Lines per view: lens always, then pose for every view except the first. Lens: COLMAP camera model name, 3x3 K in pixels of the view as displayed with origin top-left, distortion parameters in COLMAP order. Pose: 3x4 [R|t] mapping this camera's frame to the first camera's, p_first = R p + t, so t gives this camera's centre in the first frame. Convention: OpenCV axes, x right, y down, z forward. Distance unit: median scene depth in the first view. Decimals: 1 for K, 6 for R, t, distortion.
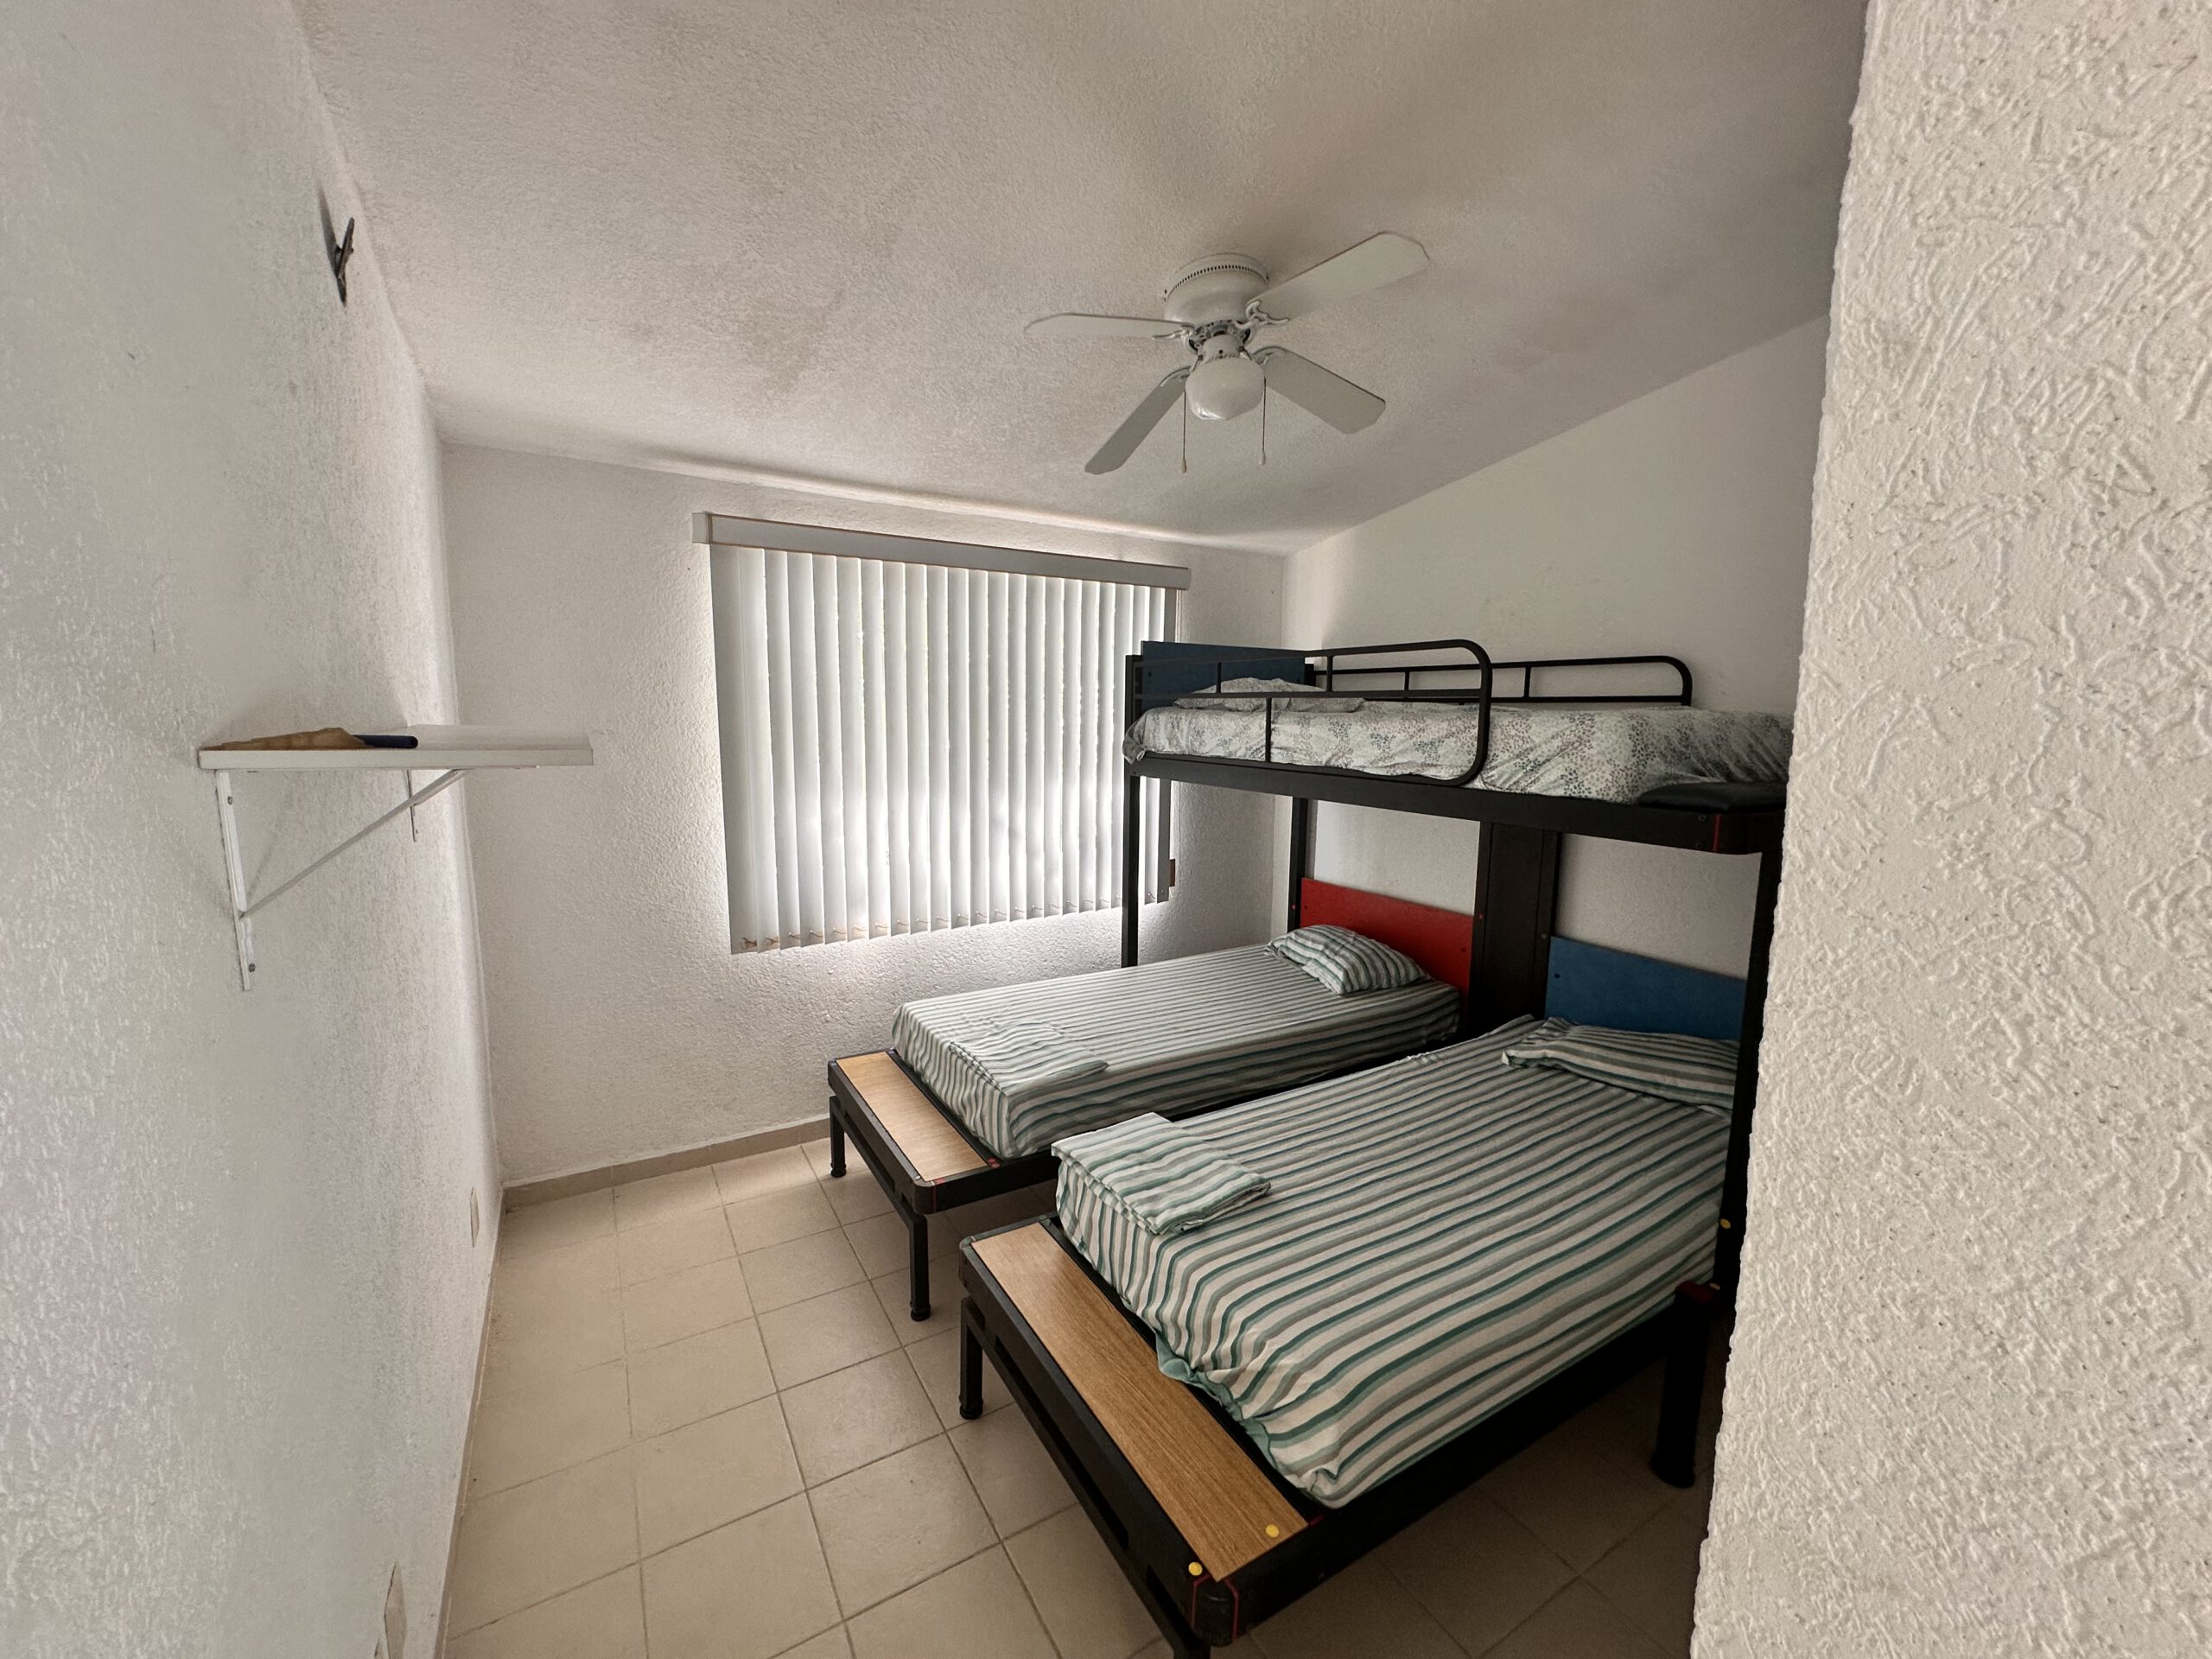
lens RADIAL K [[892.0, 0, 1113.1], [0, 892.0, 824.6], [0, 0, 1]] dist [-0.003197, 0.001533]
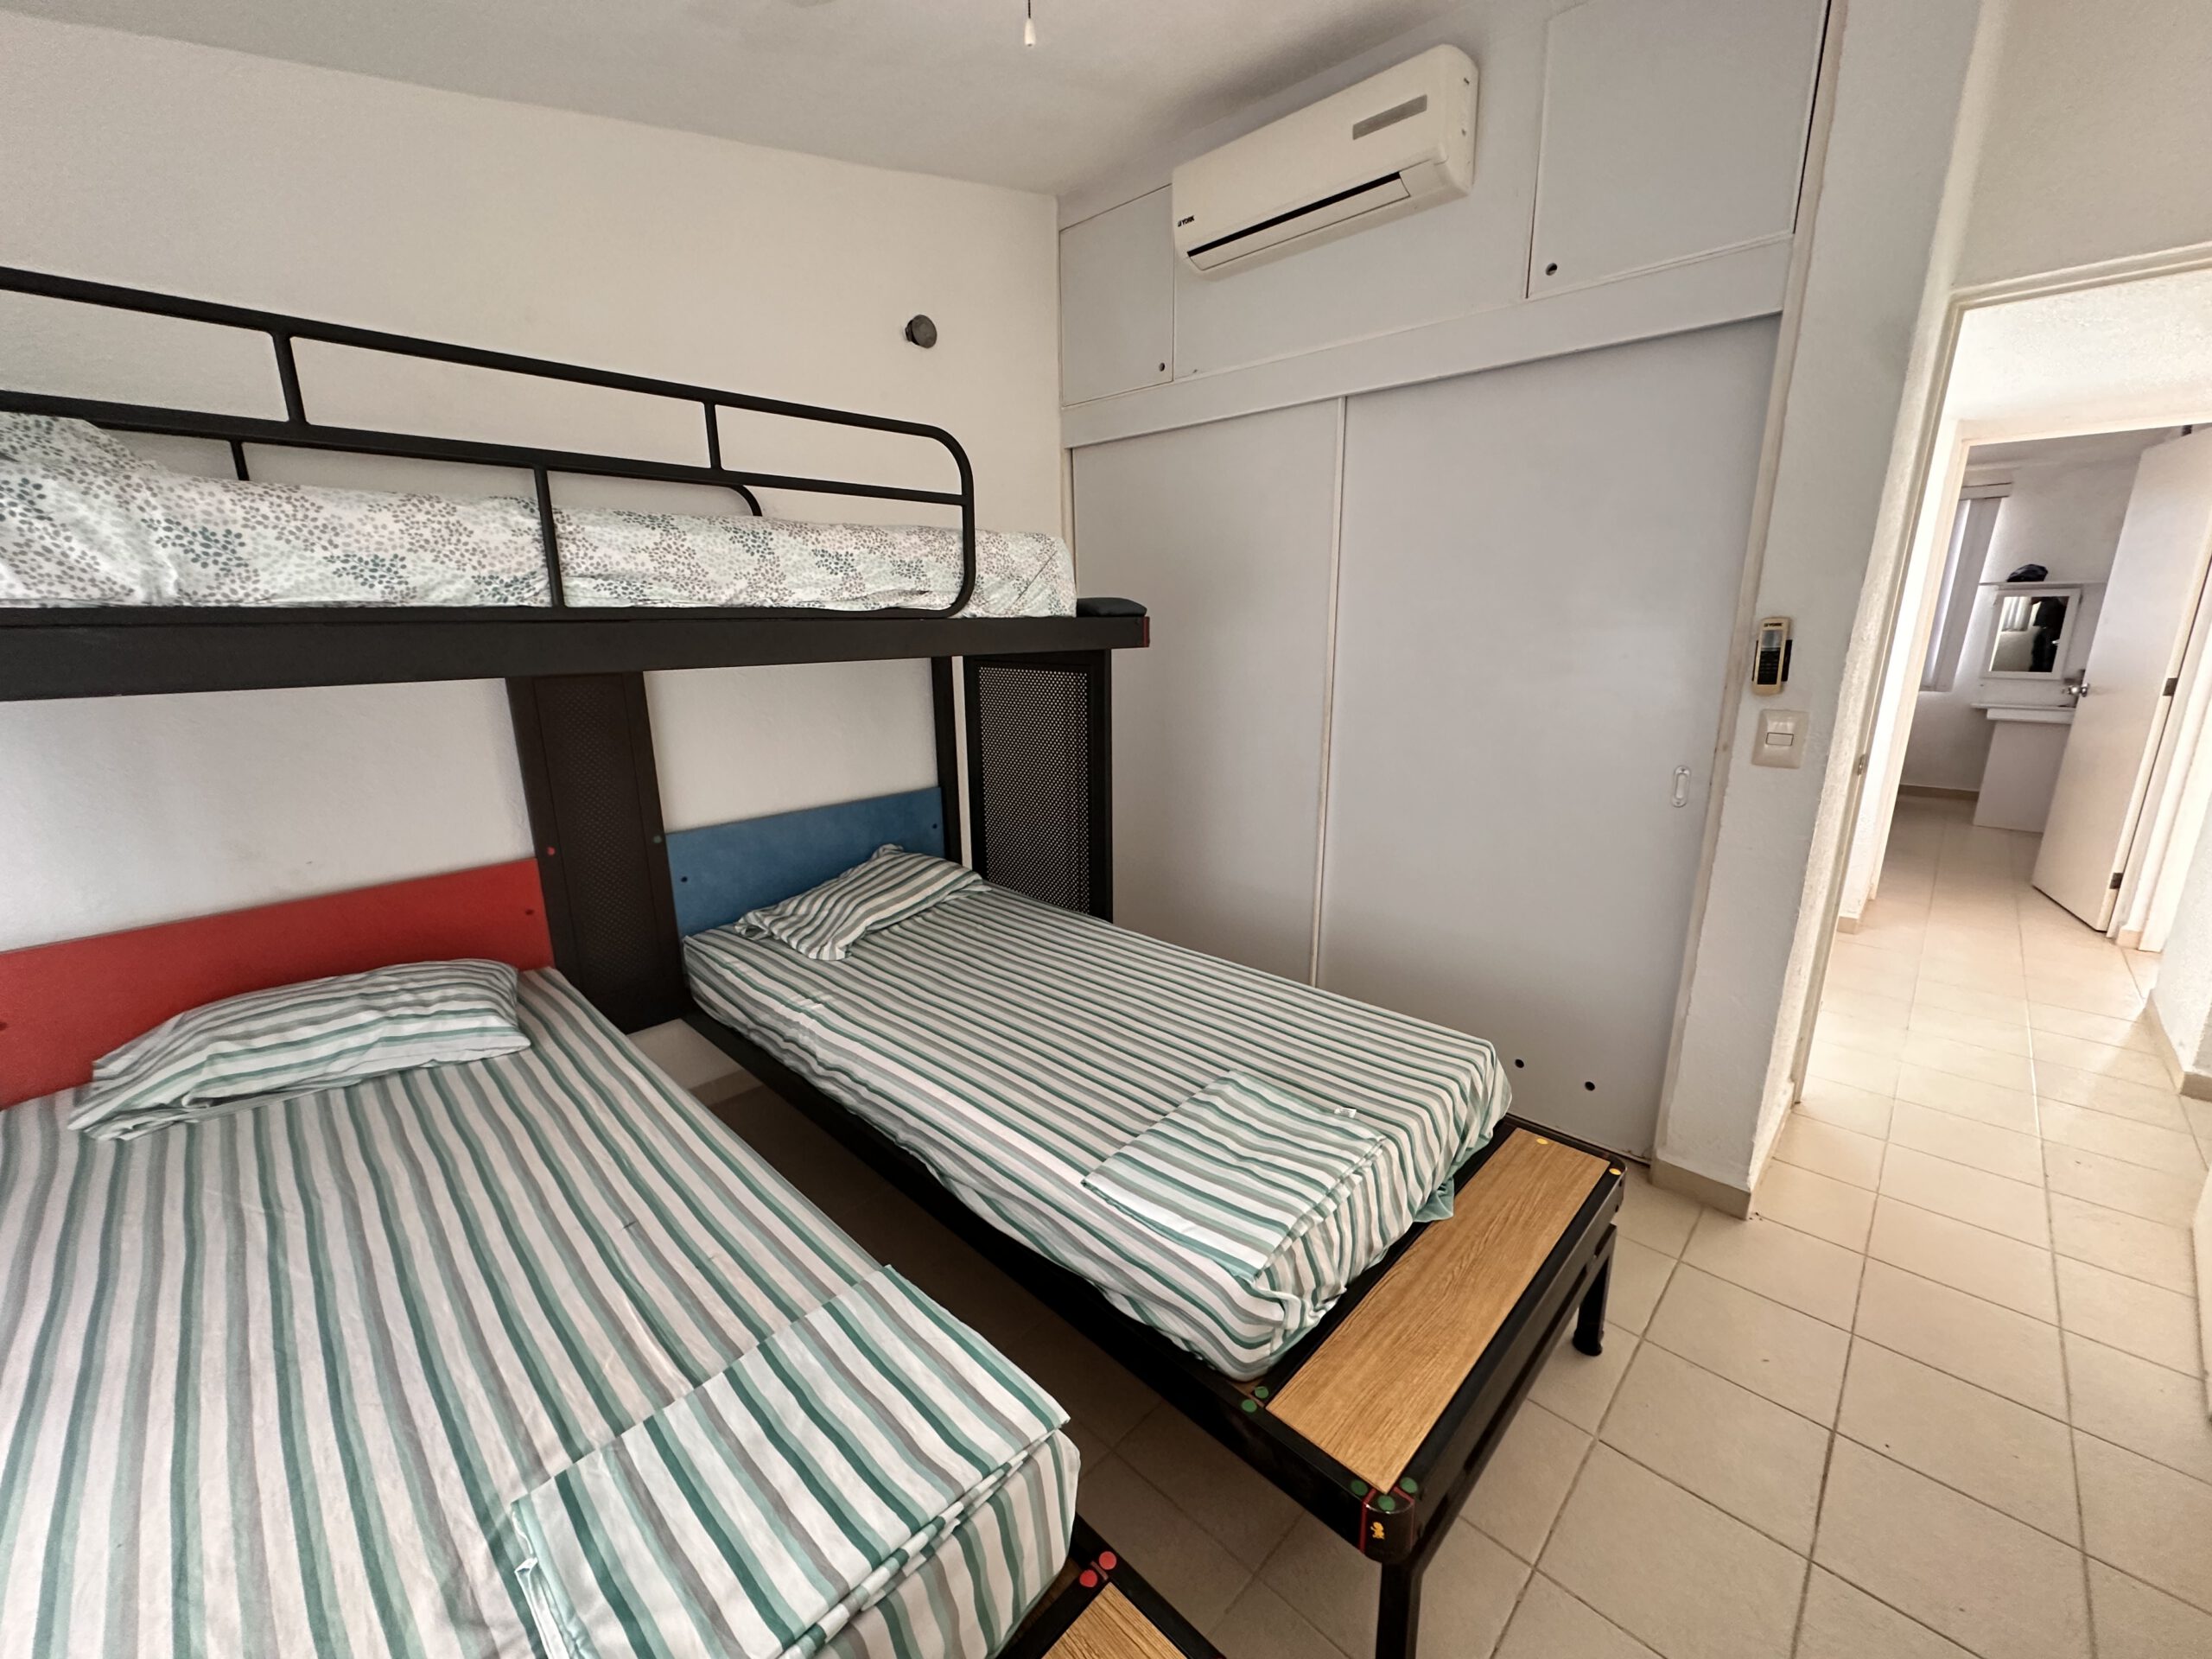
lens RADIAL K [[892.0, 0, 1105.2], [0, 892.0, 831.6], [0, 0, 1]] dist [-0.003197, 0.001533]
pose [[-0.257556, -0.239820, 0.936030, -0.383503], [0.128087, 0.951688, 0.279076, -0.054137], [-0.957736, 0.191770, -0.214395, 0.882159]]
